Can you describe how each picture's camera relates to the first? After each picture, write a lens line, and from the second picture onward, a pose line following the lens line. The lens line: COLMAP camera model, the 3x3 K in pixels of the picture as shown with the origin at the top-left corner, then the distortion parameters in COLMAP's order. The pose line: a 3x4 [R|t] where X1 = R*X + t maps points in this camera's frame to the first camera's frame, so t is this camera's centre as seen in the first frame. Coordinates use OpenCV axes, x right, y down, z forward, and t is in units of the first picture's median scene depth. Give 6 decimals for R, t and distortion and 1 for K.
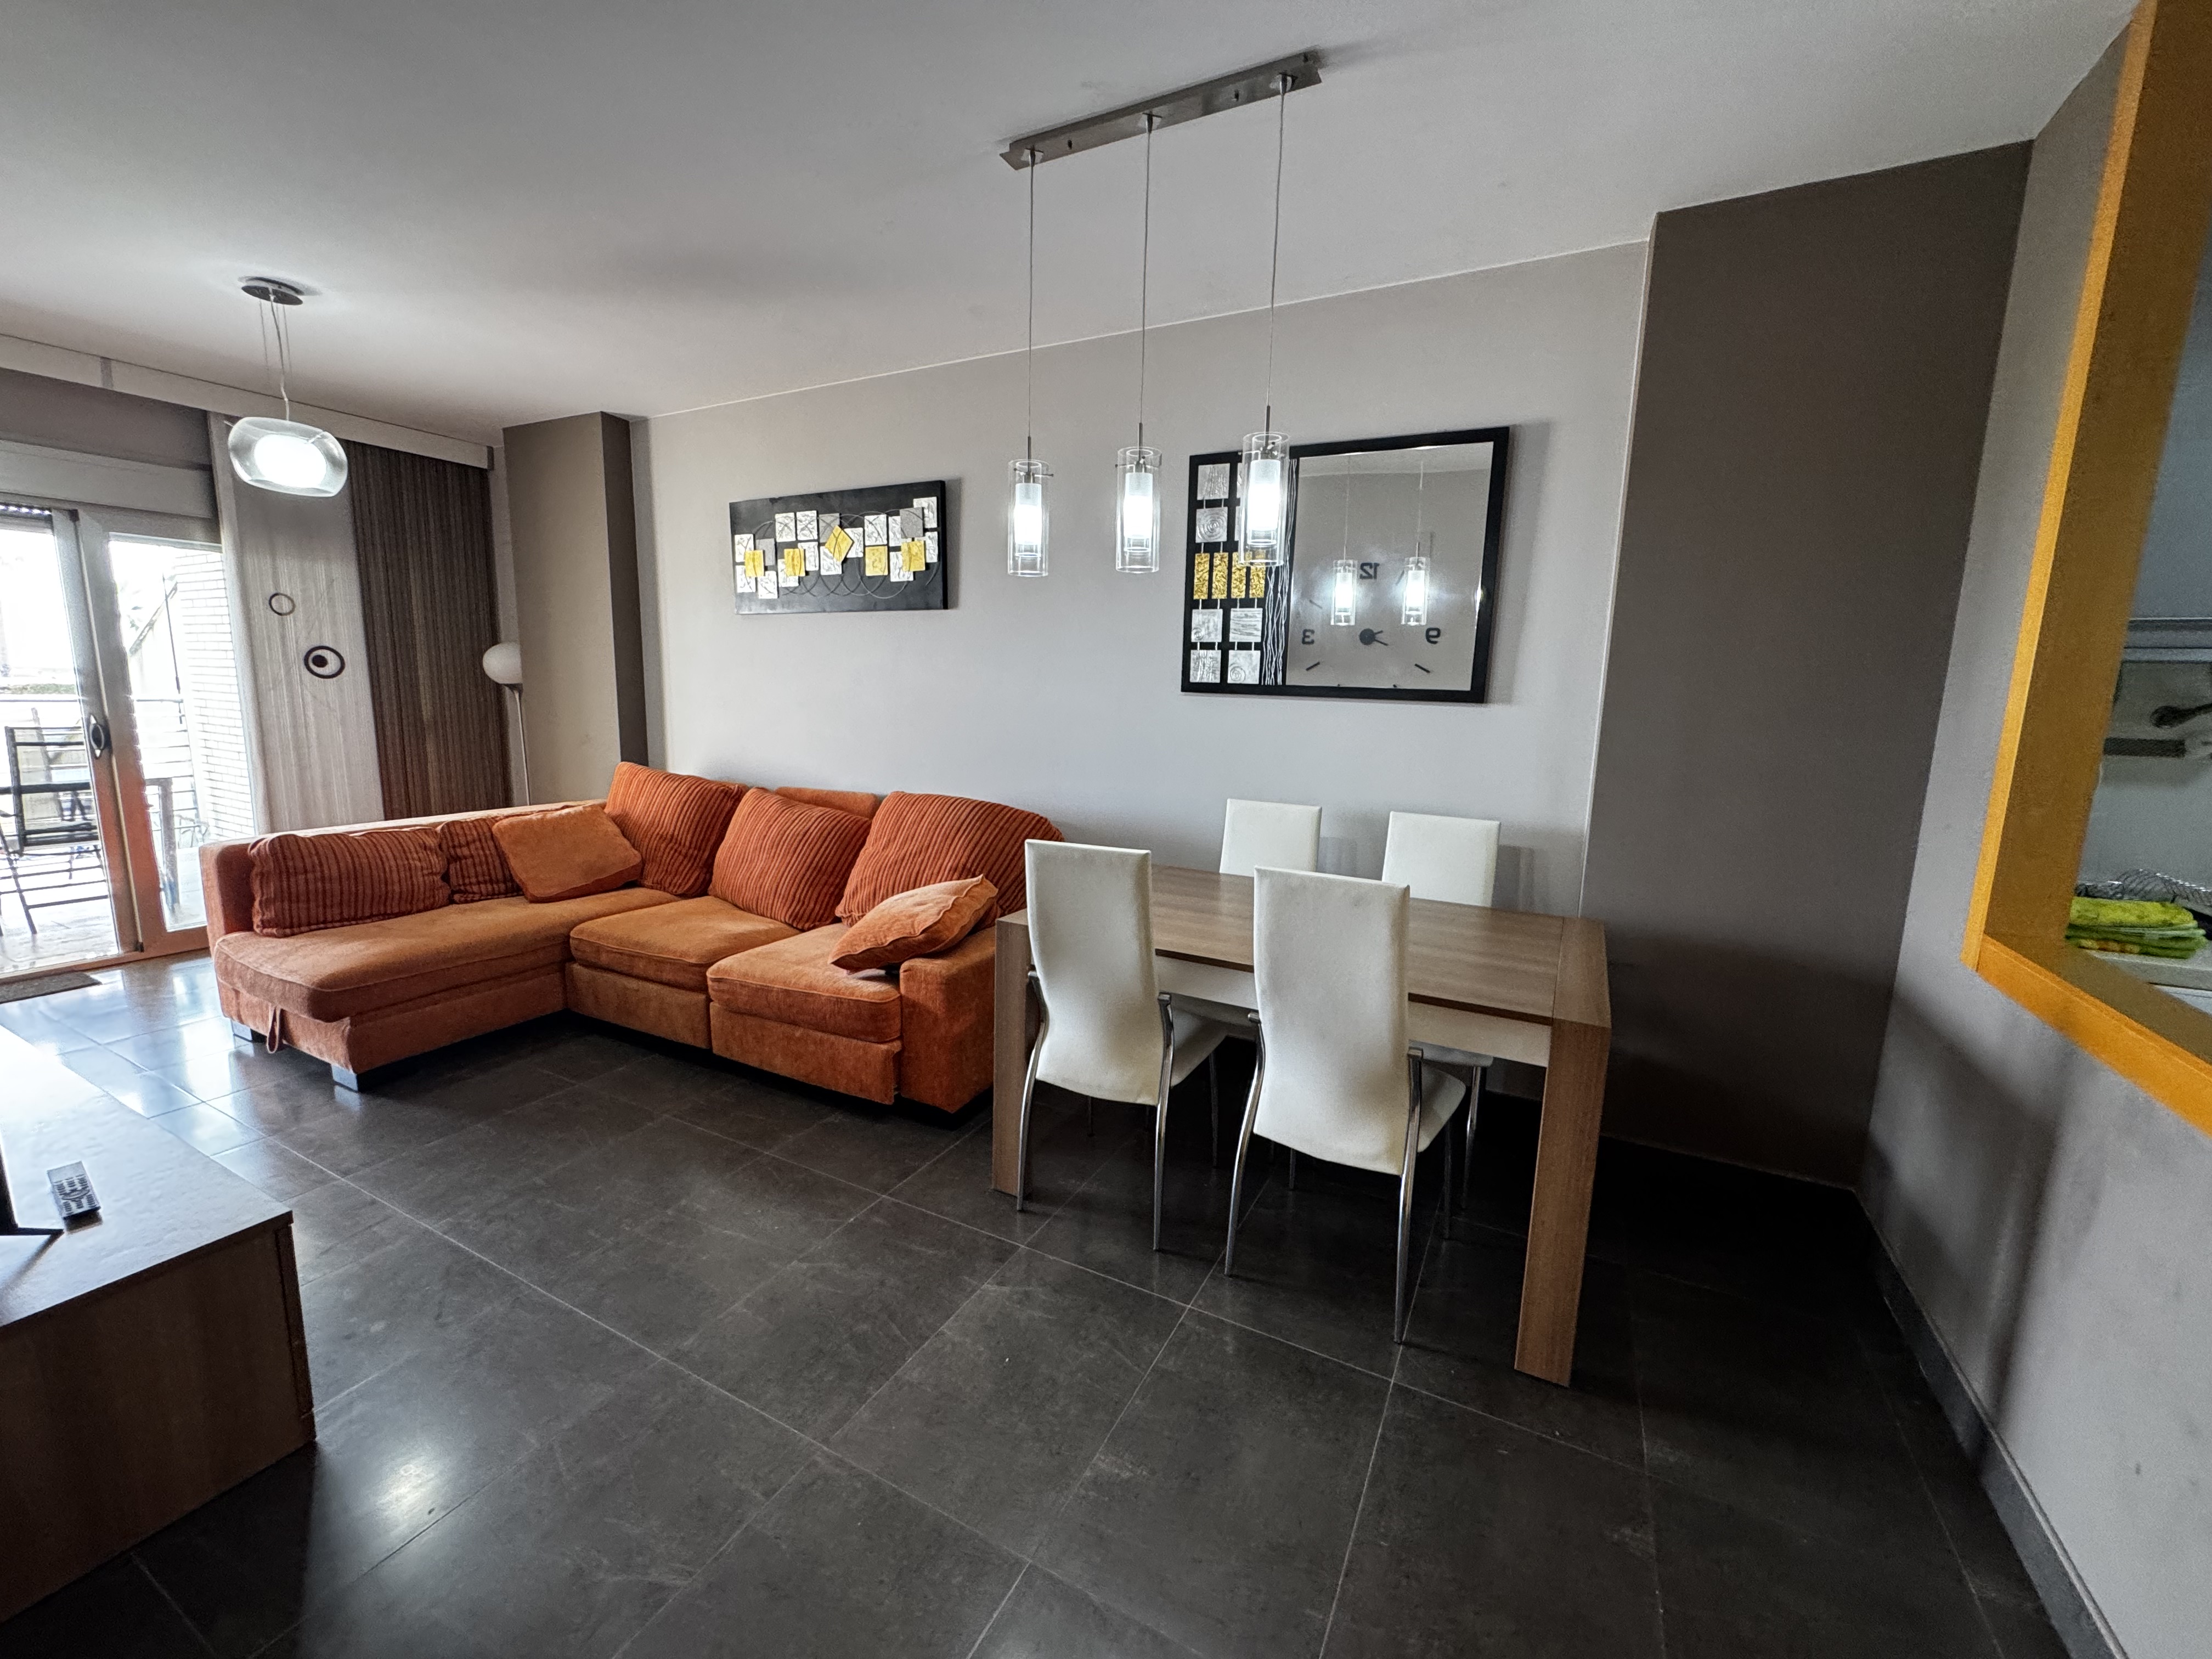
lens RADIAL K [[886.1, 0, 1106.3], [0, 886.1, 829.0], [0, 0, 1]] dist [-0.002272, -0.000076]
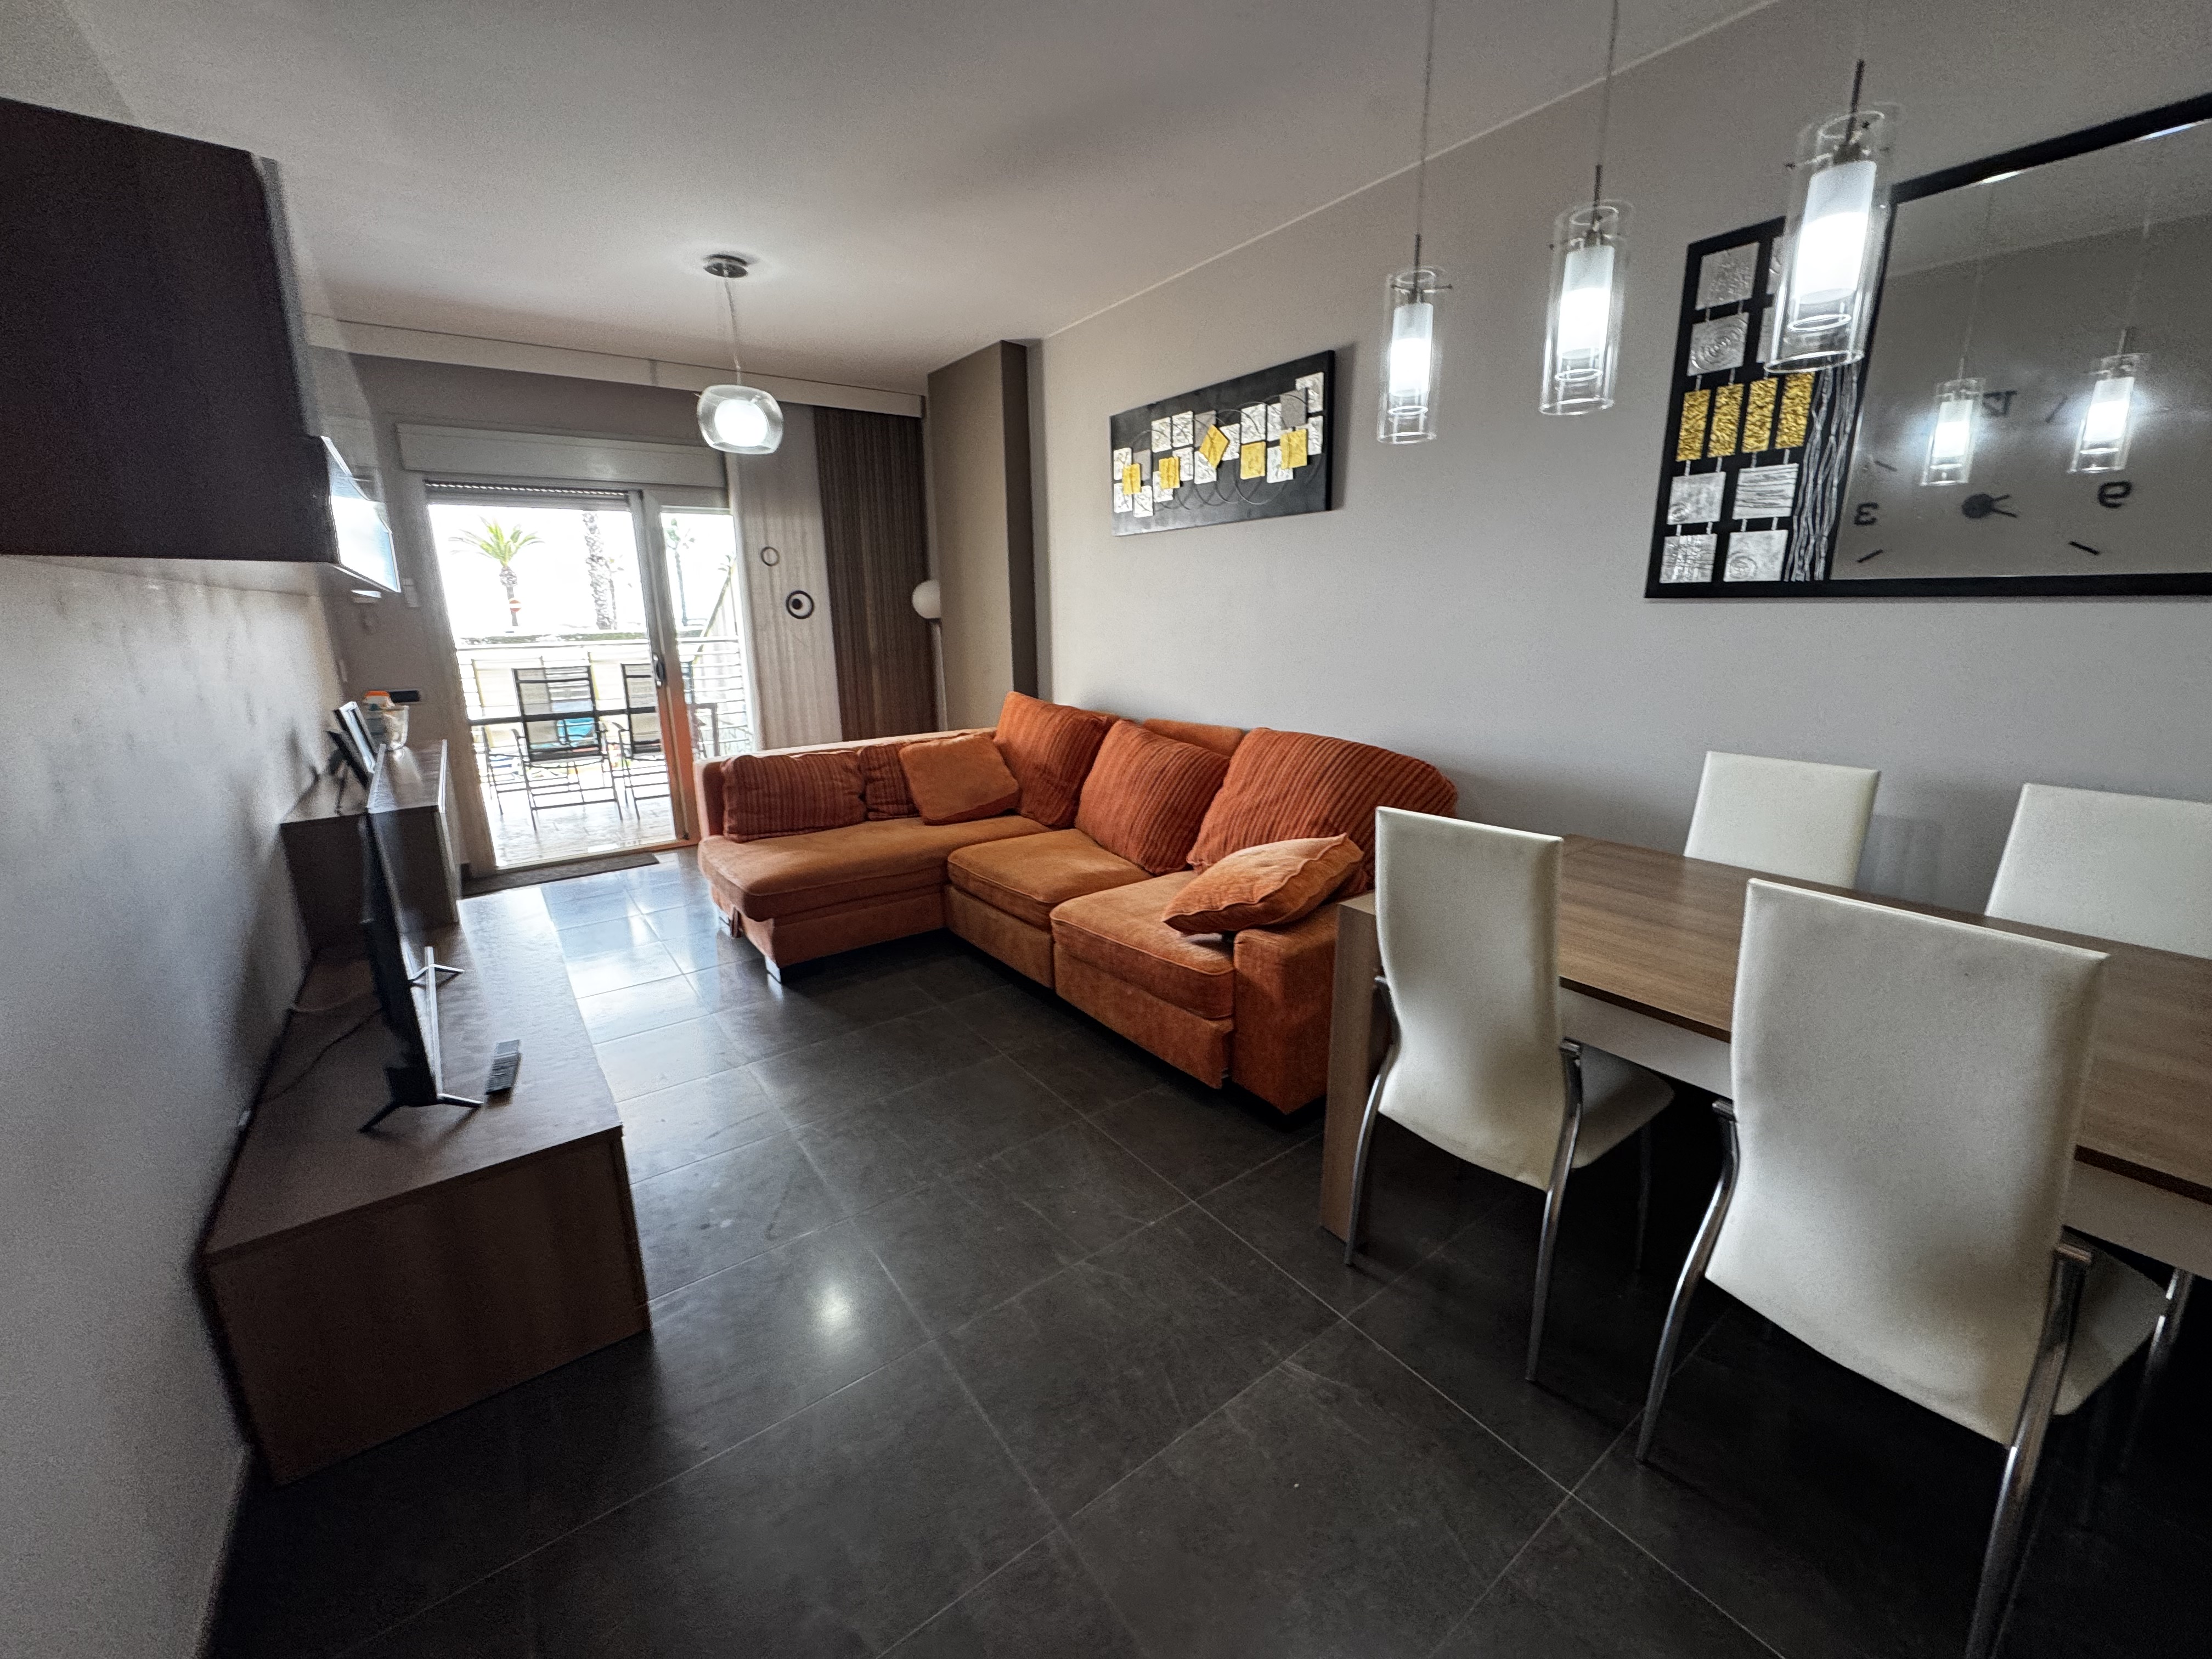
lens RADIAL K [[886.1, 0, 1104.4], [0, 886.1, 826.6], [0, 0, 1]] dist [-0.002272, -0.000076]
pose [[0.895133, 0.069883, -0.440288, 0.022082], [-0.033649, 0.995411, 0.089581, -0.020948], [0.444528, -0.065372, 0.893376, 0.159632]]
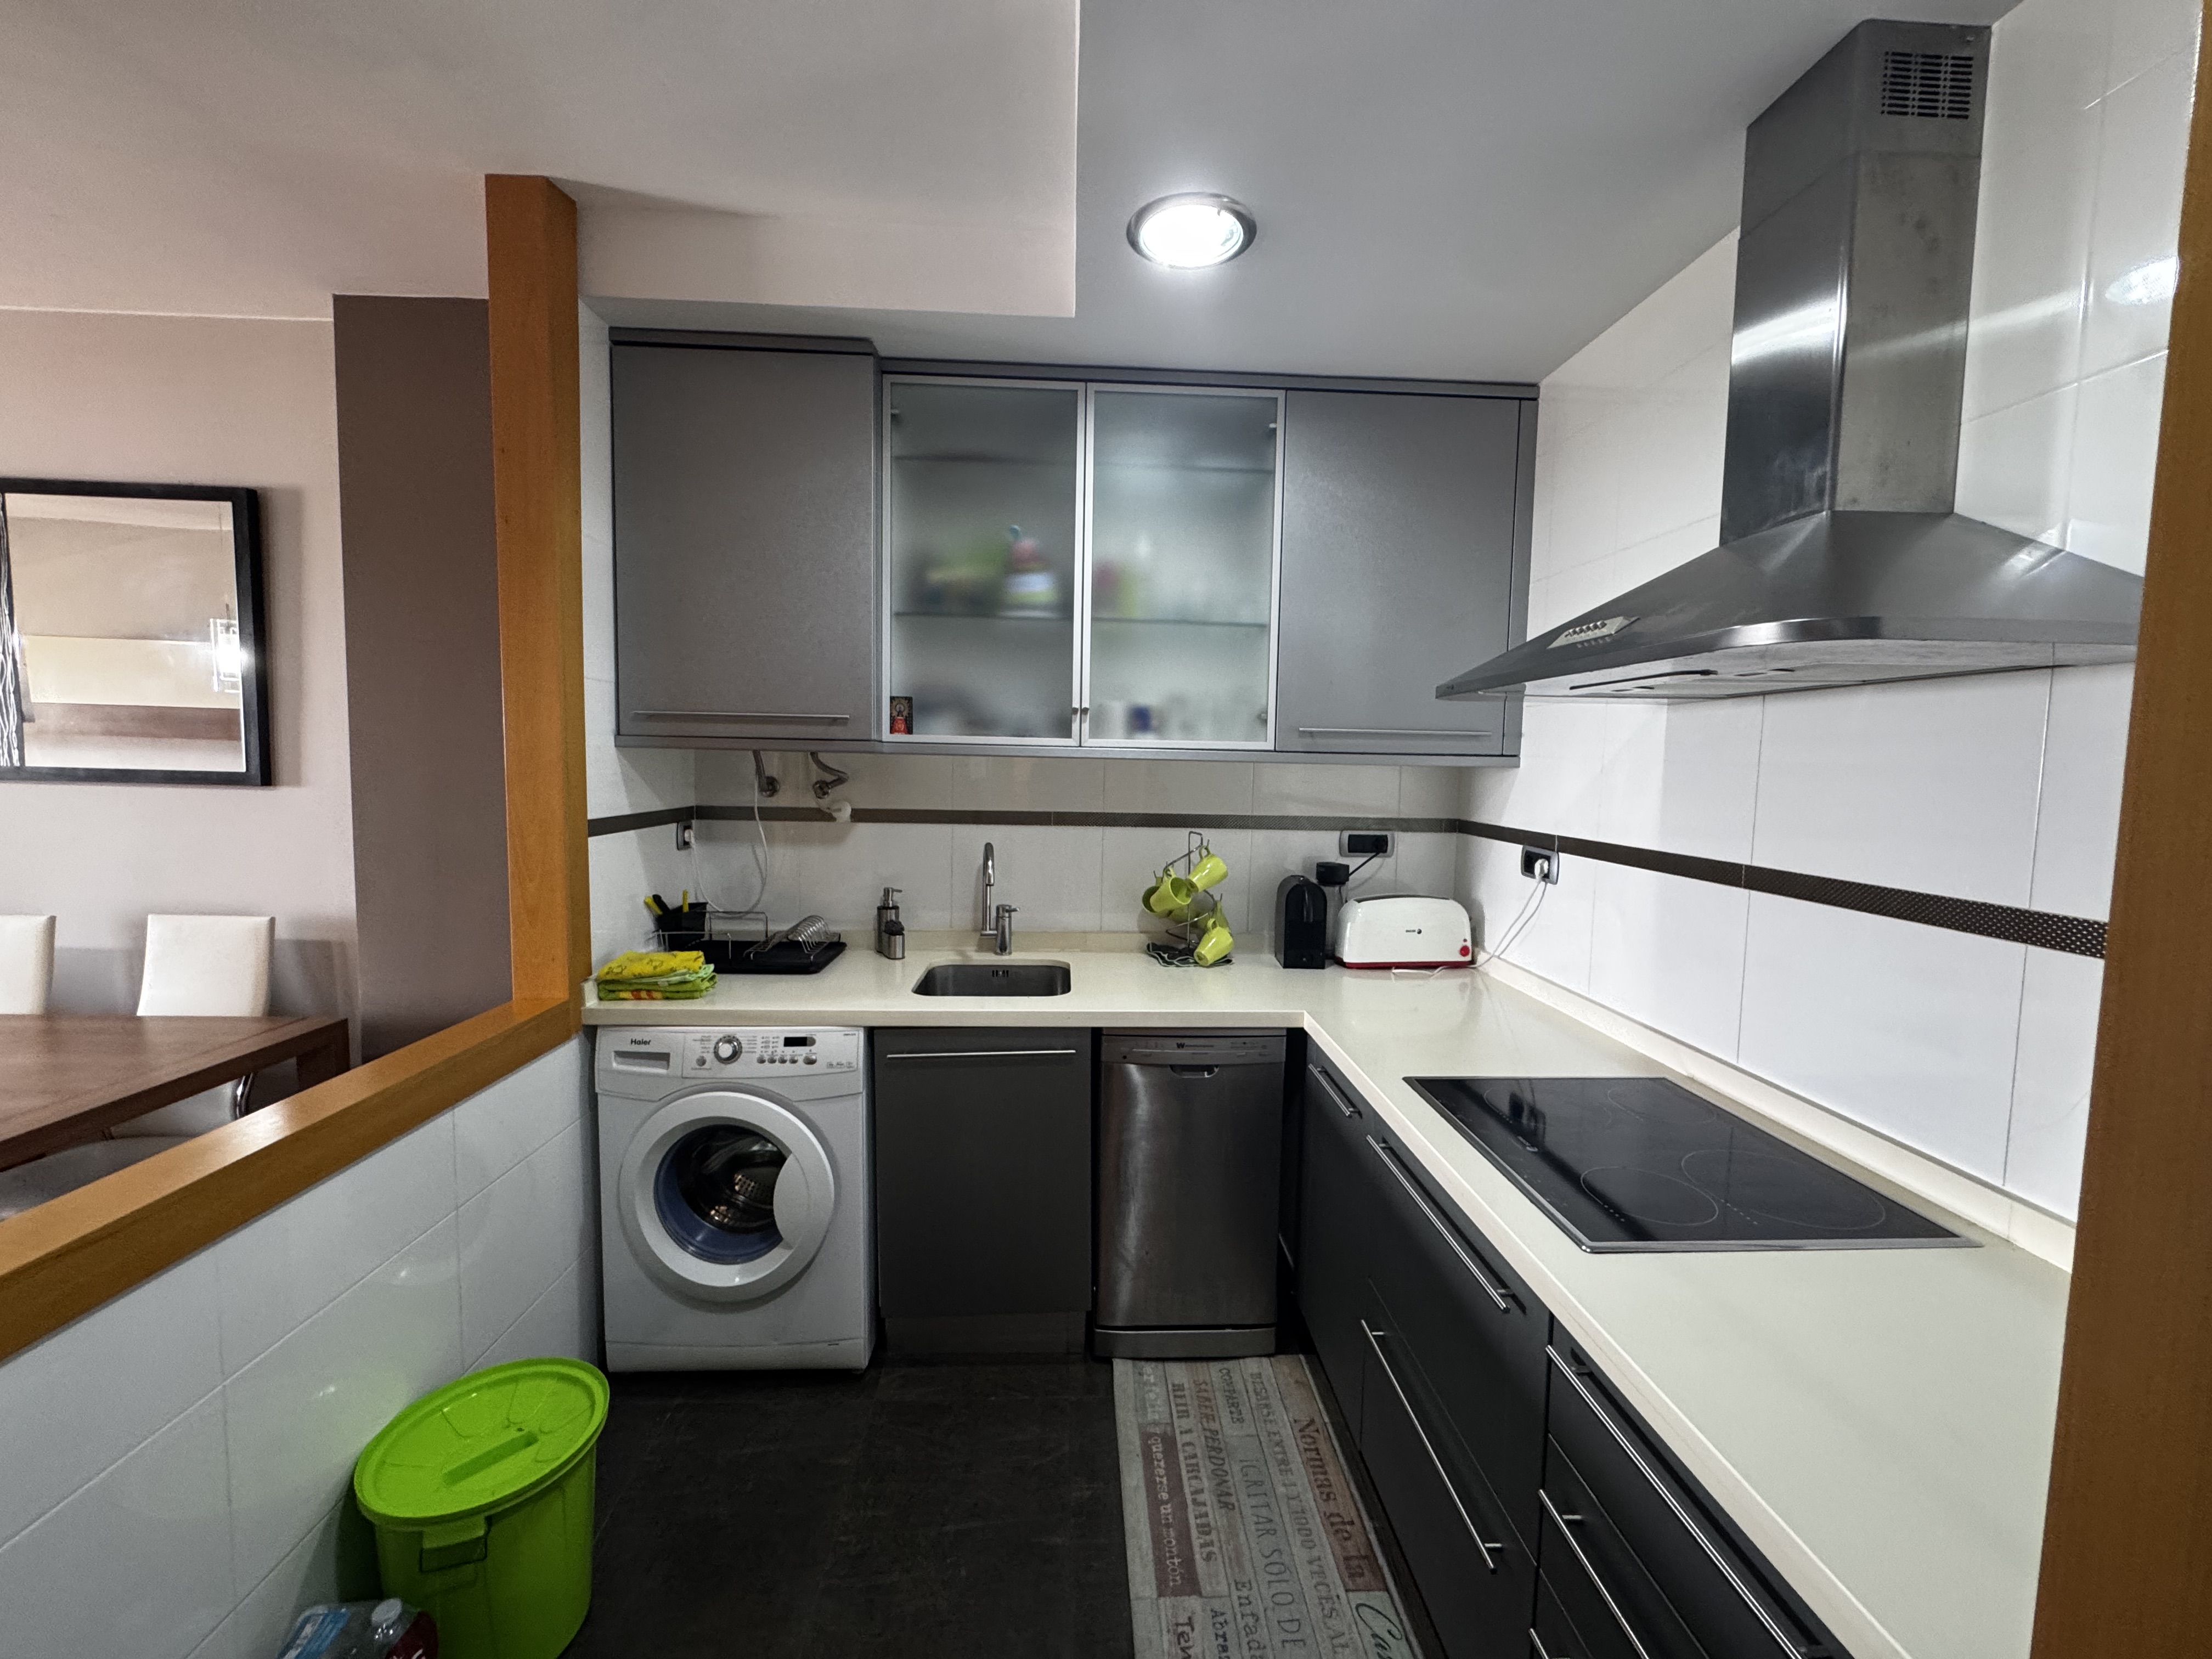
lens RADIAL K [[886.1, 0, 1122.3], [0, 886.1, 817.3], [0, 0, 1]] dist [-0.002272, -0.000076]
pose [[0.857548, -0.041523, 0.512725, 0.628622], [0.083737, 0.994710, -0.059496, 0.013744], [-0.507542, 0.093955, 0.856489, -0.181755]]
